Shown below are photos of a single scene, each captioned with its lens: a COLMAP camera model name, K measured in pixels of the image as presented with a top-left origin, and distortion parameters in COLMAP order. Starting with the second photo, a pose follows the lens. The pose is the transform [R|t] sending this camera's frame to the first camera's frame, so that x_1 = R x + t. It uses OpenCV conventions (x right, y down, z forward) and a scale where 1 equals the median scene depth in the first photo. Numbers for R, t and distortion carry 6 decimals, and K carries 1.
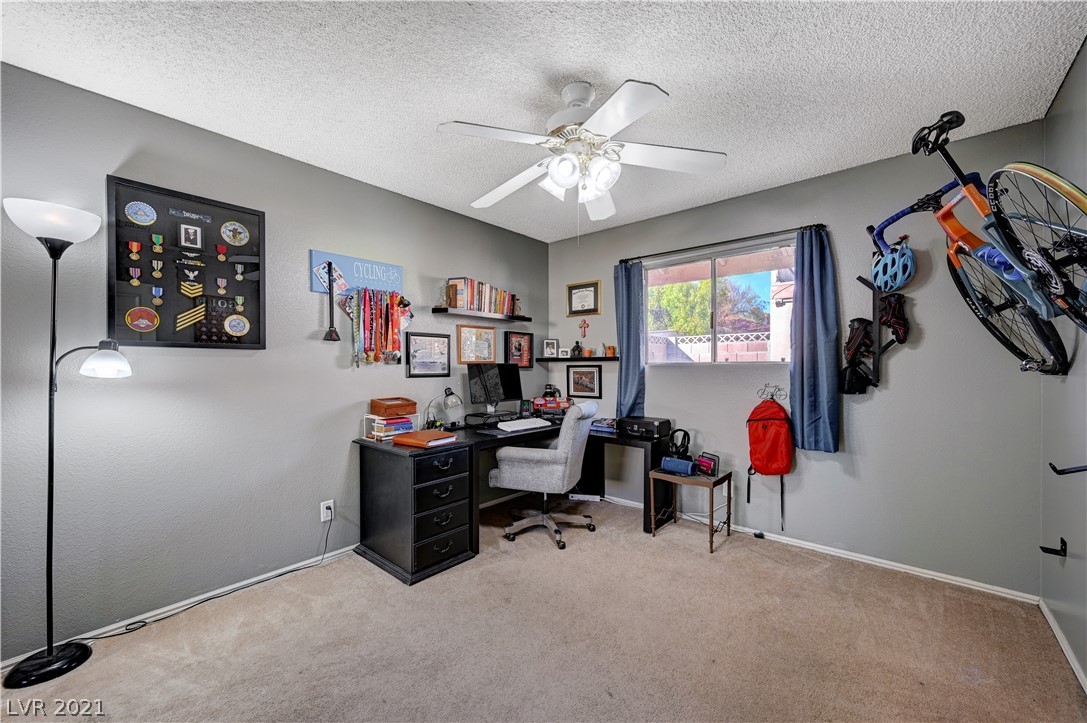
lens RADIAL K [[422.4, 0, 550.7], [0, 422.4, 364.8], [0, 0, 1]] dist [-0.002199, -0.000109]
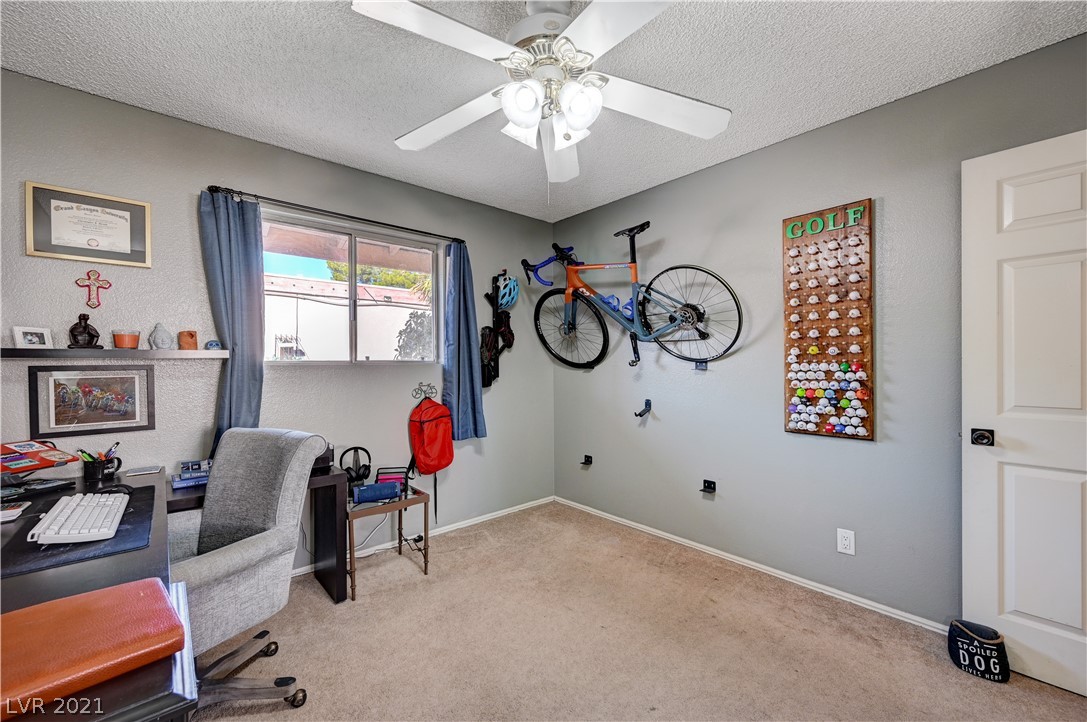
lens RADIAL K [[422.4, 0, 549.2], [0, 422.4, 362.4], [0, 0, 1]] dist [-0.002199, -0.000109]
pose [[0.149297, 0.000428, 0.988792, -0.387160], [0.003952, 0.999992, -0.001029, -0.000490], [-0.988784, 0.004062, 0.149294, 0.507882]]
